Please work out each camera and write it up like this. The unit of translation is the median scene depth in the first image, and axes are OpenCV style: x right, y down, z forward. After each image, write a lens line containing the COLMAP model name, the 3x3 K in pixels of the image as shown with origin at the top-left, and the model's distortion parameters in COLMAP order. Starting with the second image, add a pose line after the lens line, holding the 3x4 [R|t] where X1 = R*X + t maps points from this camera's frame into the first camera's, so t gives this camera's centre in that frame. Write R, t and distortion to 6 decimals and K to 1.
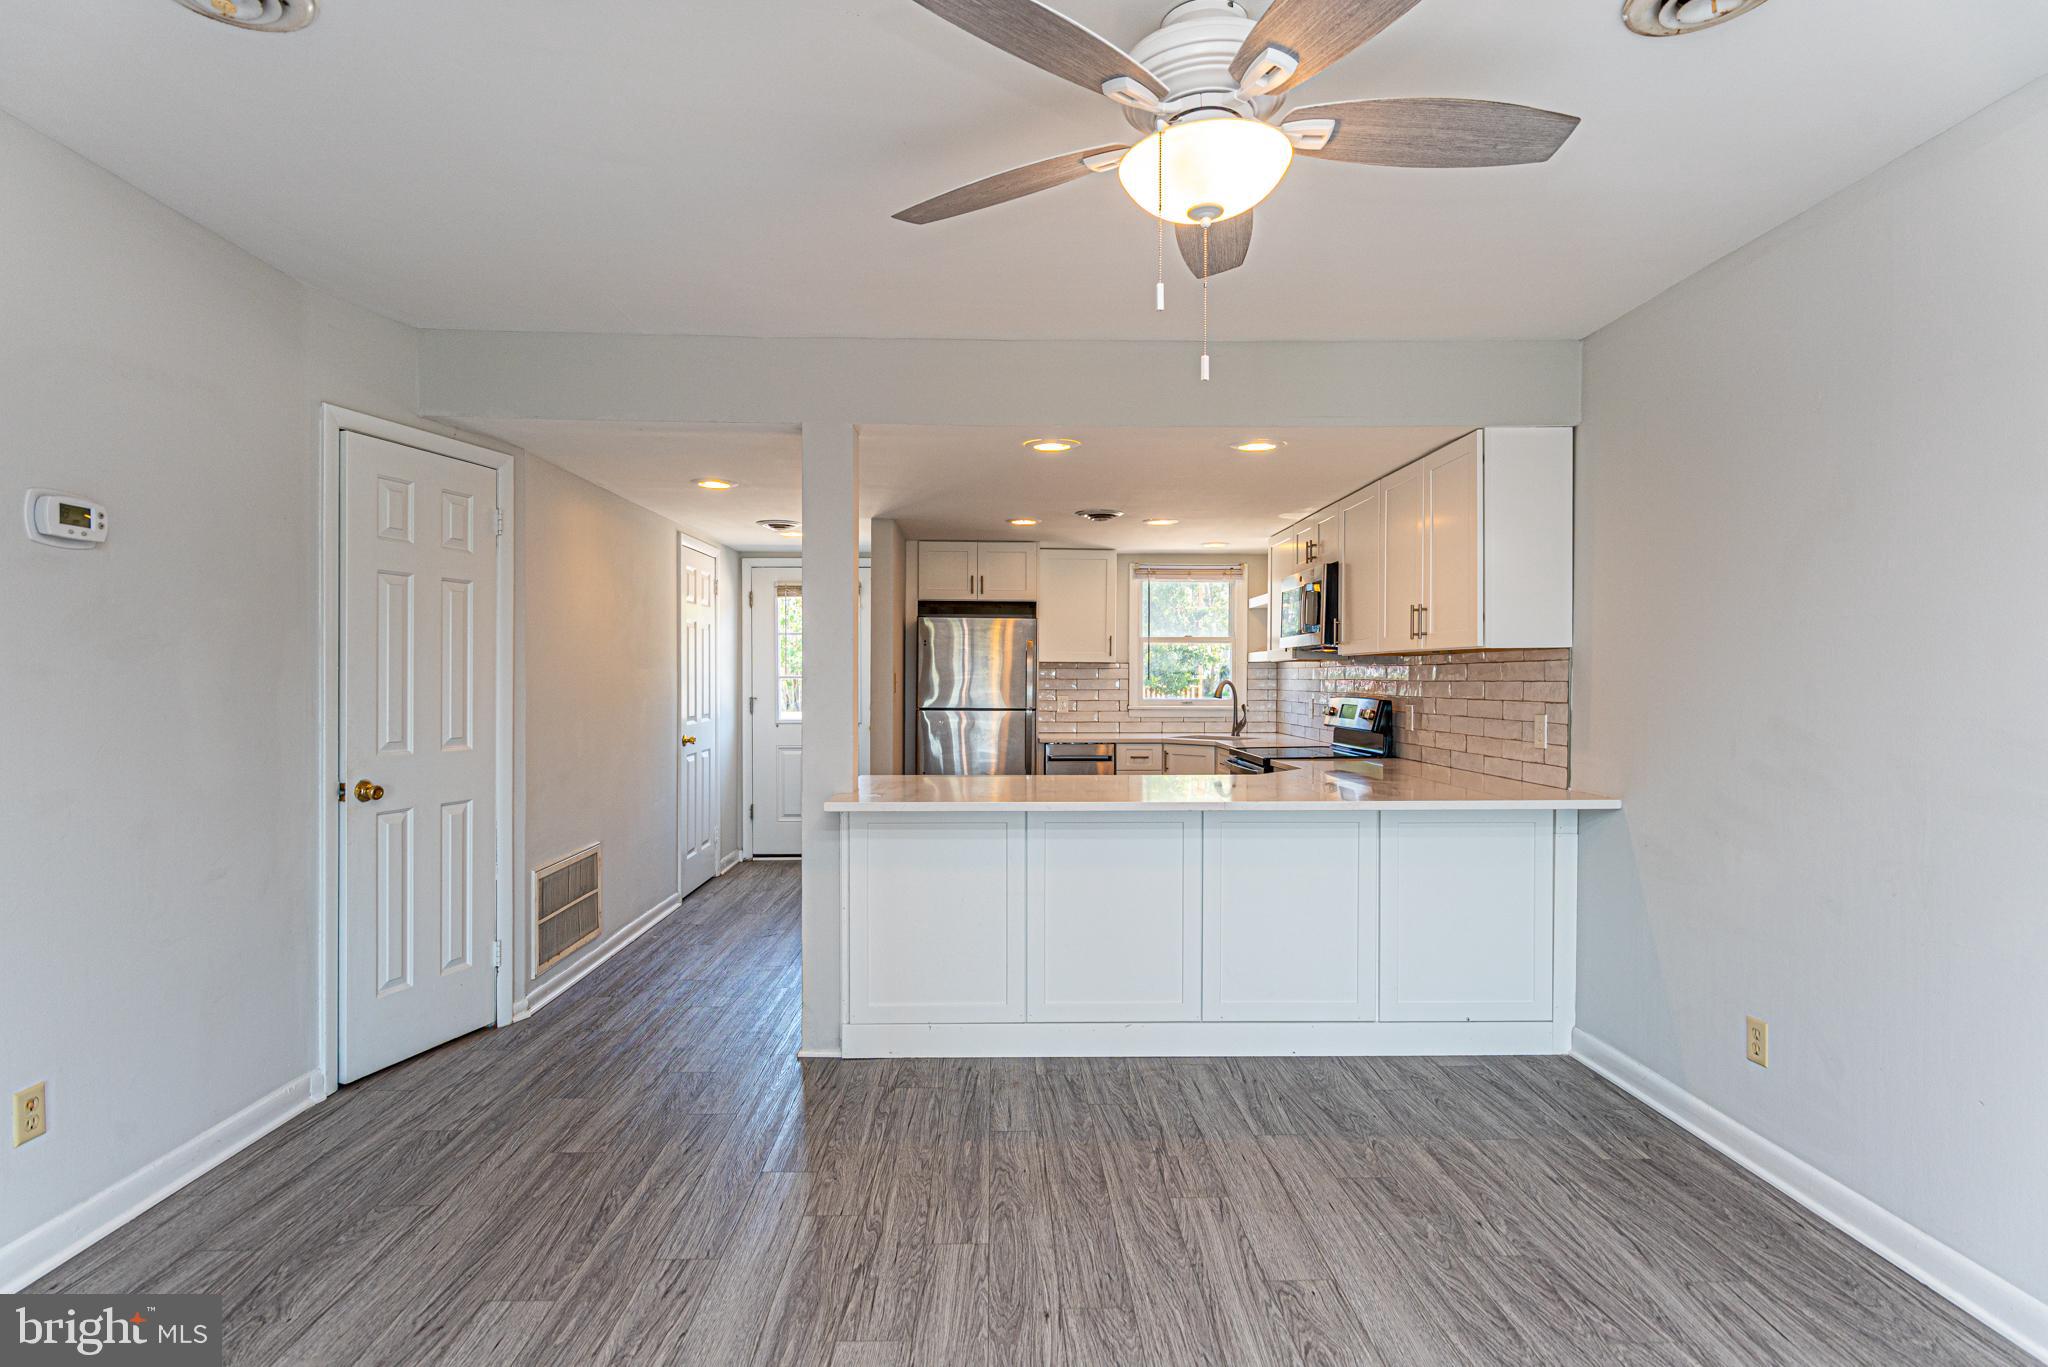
lens RADIAL K [[1013.1, 0, 1018.1], [0, 1013.1, 695.8], [0, 0, 1]] dist [0.000032, -0.000380]
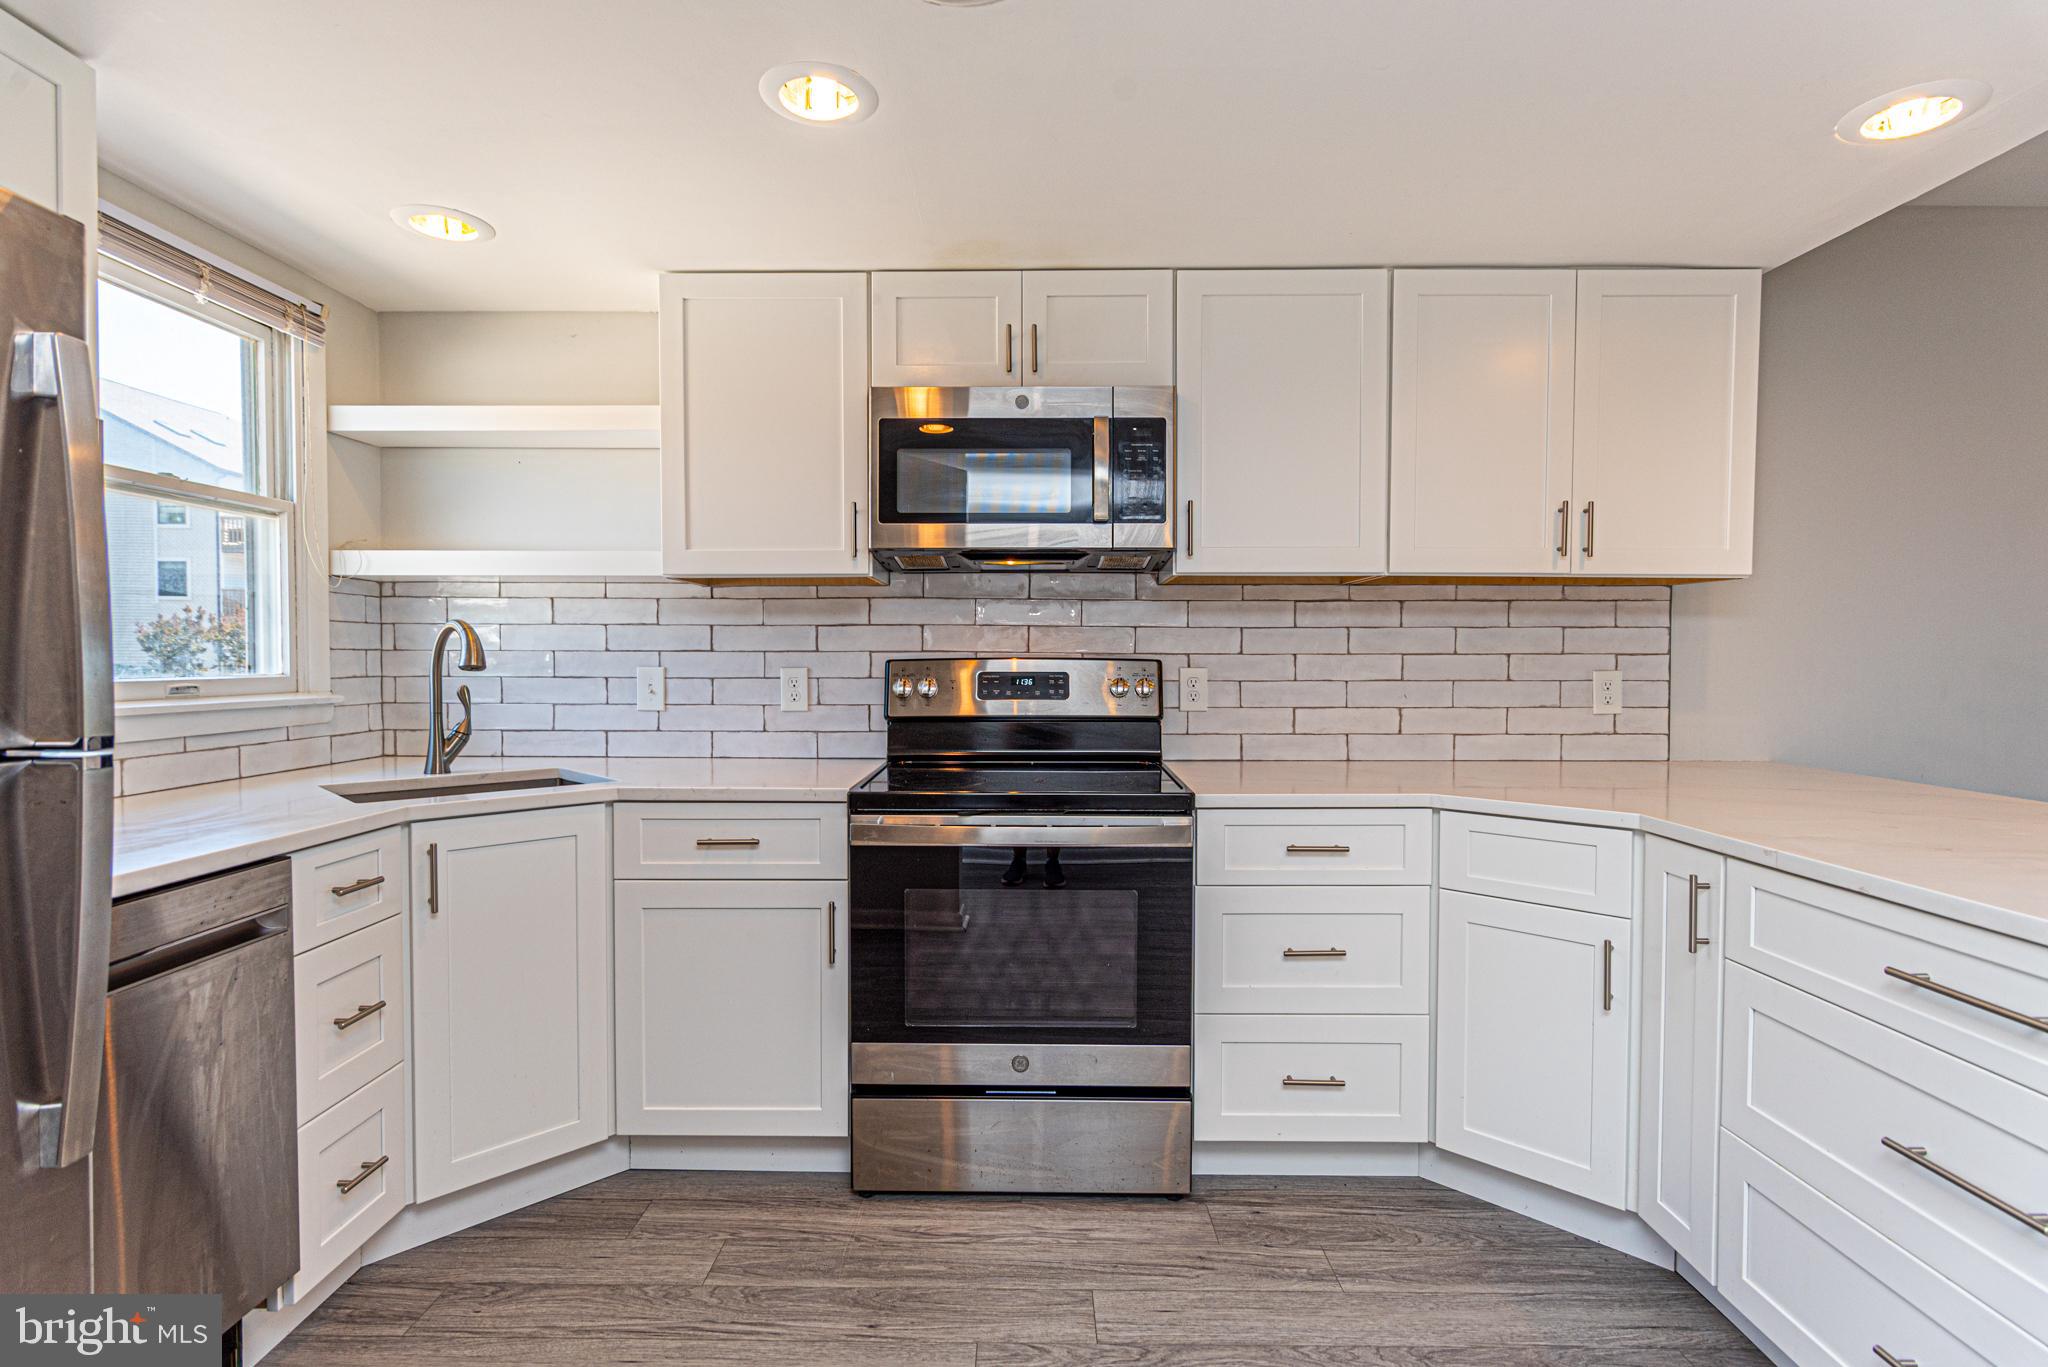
lens RADIAL K [[996.8, 0, 1023.8], [0, 996.8, 684.9], [0, 0, 1]] dist [0.001937, -0.000517]
pose [[0.027247, -0.029479, 0.999194, -0.188536], [0.015082, 0.999463, 0.029076, 0.000459], [-0.999515, 0.014277, 0.027677, 1.041859]]
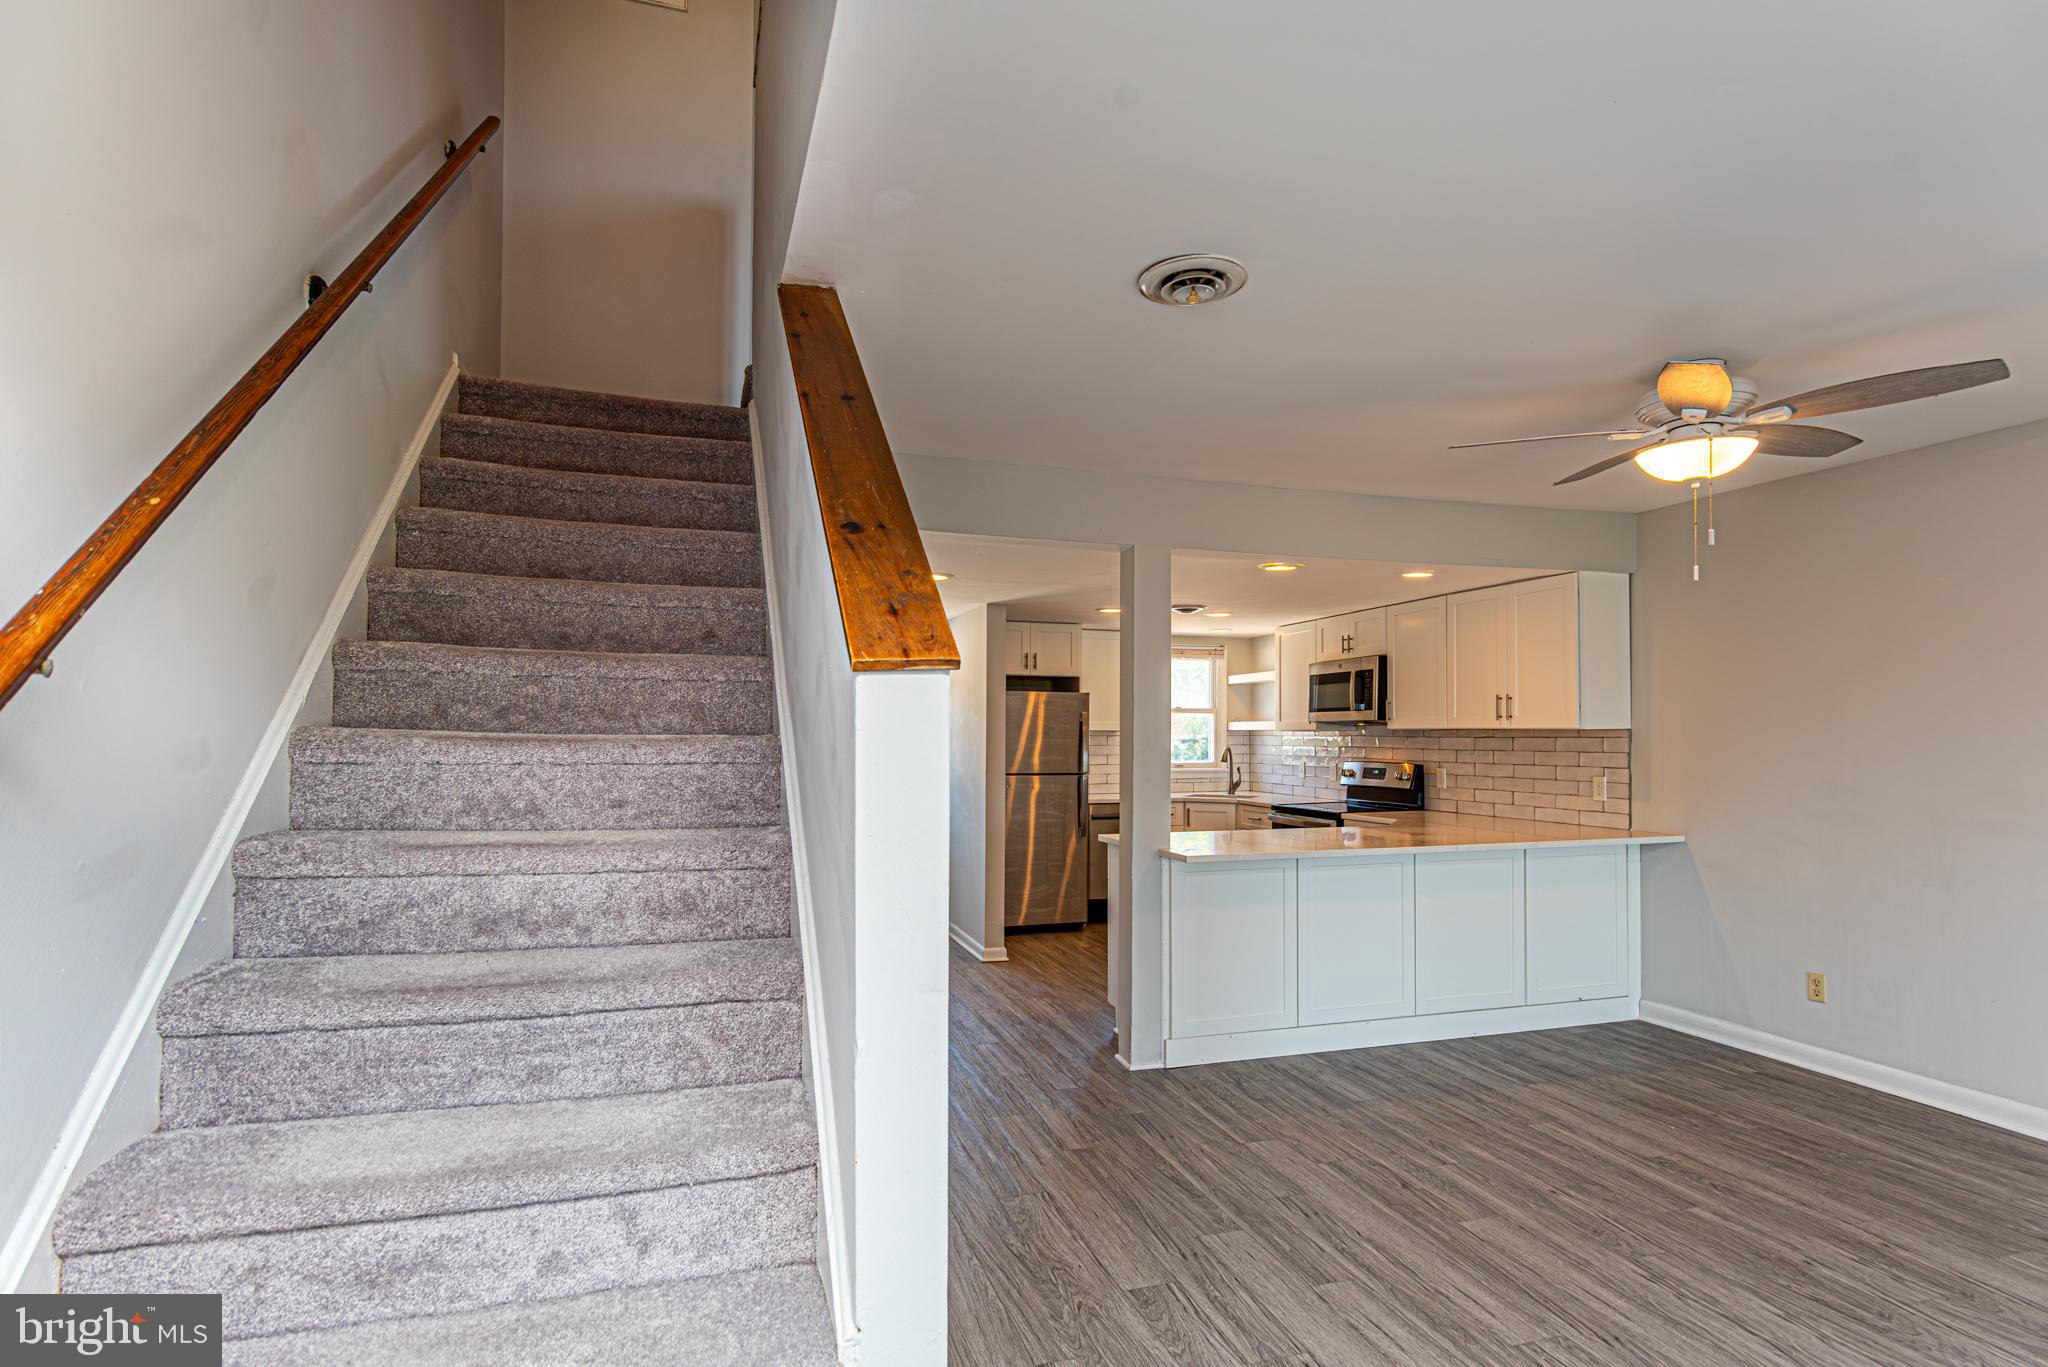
lens RADIAL K [[1039.7, 0, 1023.9], [0, 1039.7, 722.3], [0, 0, 1]] dist [0.000380, 0.000485]
pose [[0.959733, 0.002536, 0.280902, -0.467498], [0.005564, 0.999591, -0.028036, -0.014530], [-0.280858, 0.028470, 0.959327, -0.105859]]
